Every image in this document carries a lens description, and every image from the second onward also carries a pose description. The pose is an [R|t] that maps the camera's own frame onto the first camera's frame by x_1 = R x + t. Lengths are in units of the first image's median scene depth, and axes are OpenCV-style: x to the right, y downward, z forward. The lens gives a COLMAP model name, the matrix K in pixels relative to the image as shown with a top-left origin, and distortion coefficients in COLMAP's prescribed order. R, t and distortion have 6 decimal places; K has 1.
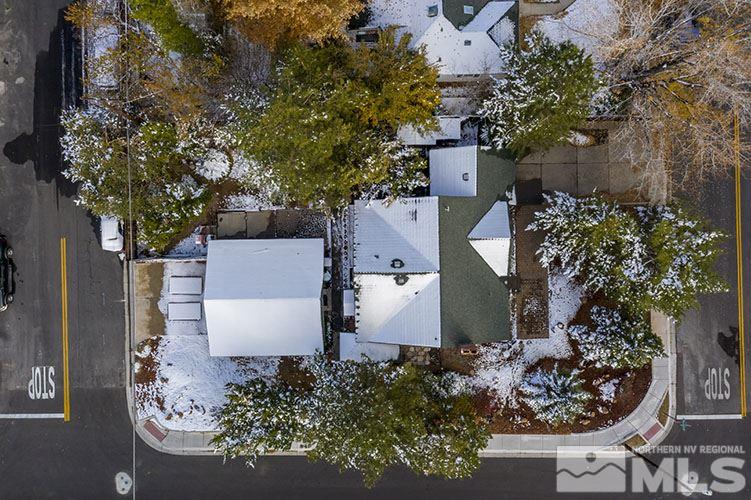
lens RADIAL K [[592.5, 0, 375.5], [0, 592.5, 250.0], [0, 0, 1]] dist [0.022444, 0.014403]
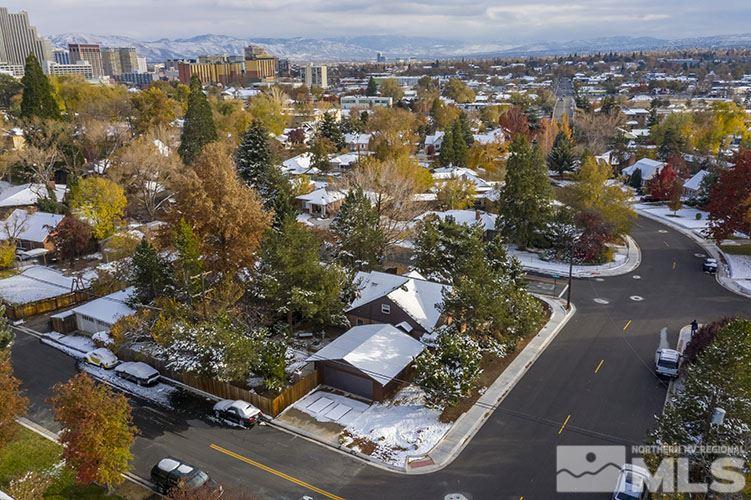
lens RADIAL K [[592.5, 0, 375.5], [0, 592.5, 250.0], [0, 0, 1]] dist [0.022444, 0.014403]
pose [[0.527619, -0.251491, 0.811400, -1.124752], [0.849471, 0.151648, -0.505373, 0.686929], [0.004049, 0.955905, 0.293647, 0.390627]]
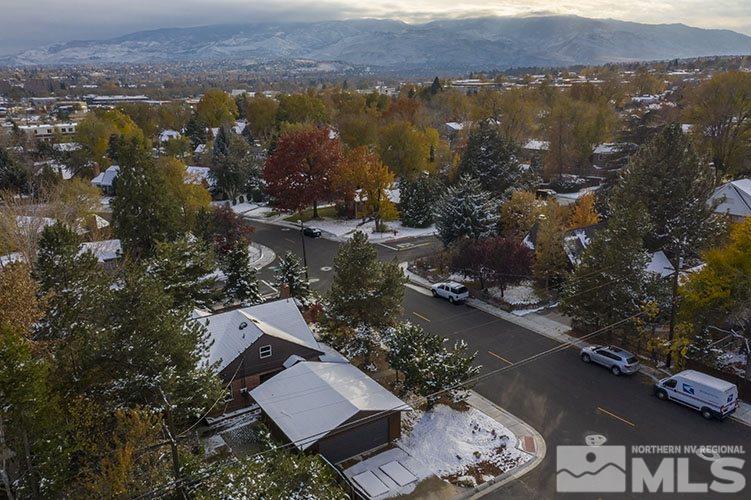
lens RADIAL K [[592.5, 0, 375.5], [0, 592.5, 250.0], [0, 0, 1]] dist [0.022444, 0.014403]
pose [[-0.537983, -0.218519, 0.814140, -0.918718], [0.842780, -0.159185, 0.514182, -0.300802], [0.017240, 0.962761, 0.269802, 0.488483]]
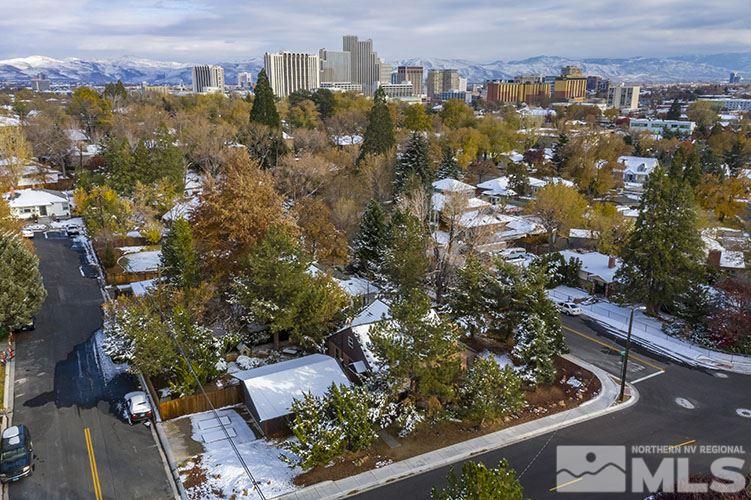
lens RADIAL K [[589.2, 0, 374.0], [0, 589.2, 251.3], [0, 0, 1]] dist [0.025185, 0.005719]
pose [[0.880916, -0.117561, 0.458439, -0.527258], [0.473149, 0.240936, -0.847396, 1.045740], [-0.010834, 0.963395, 0.267868, 0.415543]]
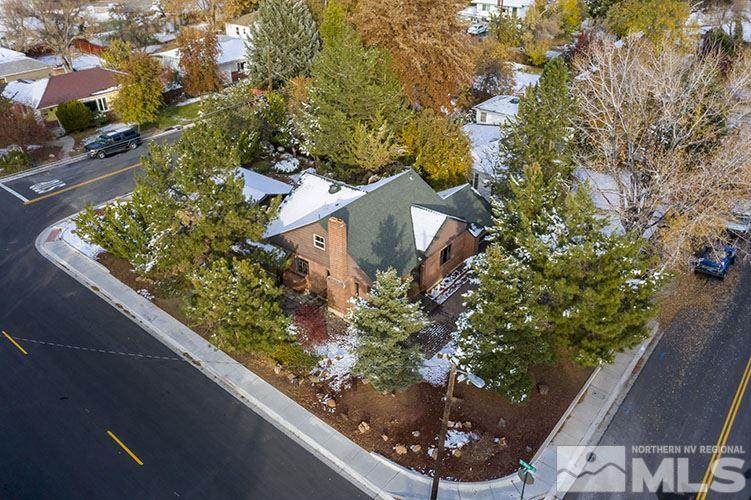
lens RADIAL K [[602.7, 0, 376.4], [0, 602.7, 247.2], [0, 0, 1]] dist [0.014694, 0.014944]
pose [[0.777593, 0.330999, -0.534592, 0.617726], [-0.628598, 0.389452, -0.673195, 0.667684], [-0.014629, 0.859515, 0.510900, 0.494548]]
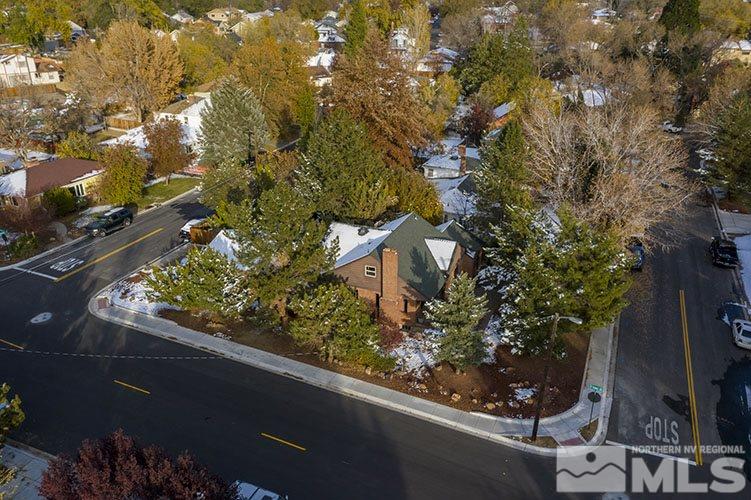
lens RADIAL K [[592.5, 0, 375.5], [0, 592.5, 250.0], [0, 0, 1]] dist [0.022444, 0.014403]
pose [[0.913587, 0.175407, -0.366866, 0.483935], [-0.406431, 0.364743, -0.837721, 1.000529], [-0.013130, 0.914437, 0.404515, 0.466259]]
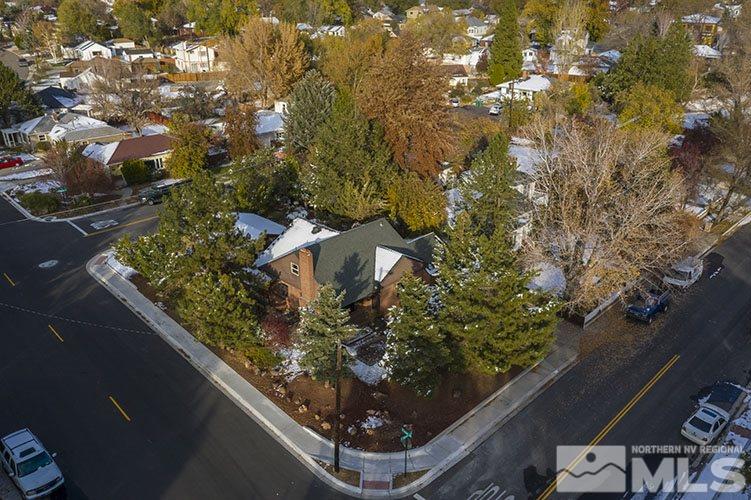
lens RADIAL K [[592.5, 0, 375.5], [0, 592.5, 250.0], [0, 0, 1]] dist [0.022444, 0.014403]
pose [[0.699838, 0.300720, -0.647915, 0.864535], [-0.714228, 0.281601, -0.640765, 0.702338], [-0.010237, 0.911191, 0.411858, 0.460546]]
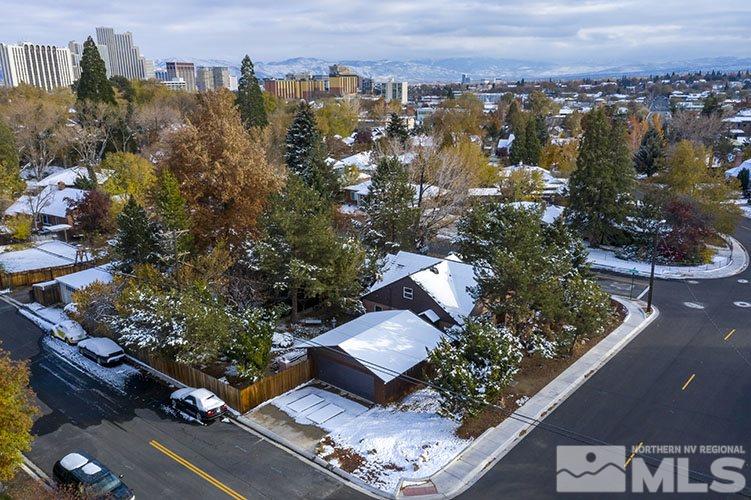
lens RADIAL K [[592.5, 0, 375.5], [0, 592.5, 250.0], [0, 0, 1]] dist [0.022444, 0.014403]
pose [[0.638862, -0.200965, 0.742609, -0.875058], [0.769322, 0.166478, -0.616790, 0.655052], [0.000325, 0.965349, 0.260963, 0.558326]]
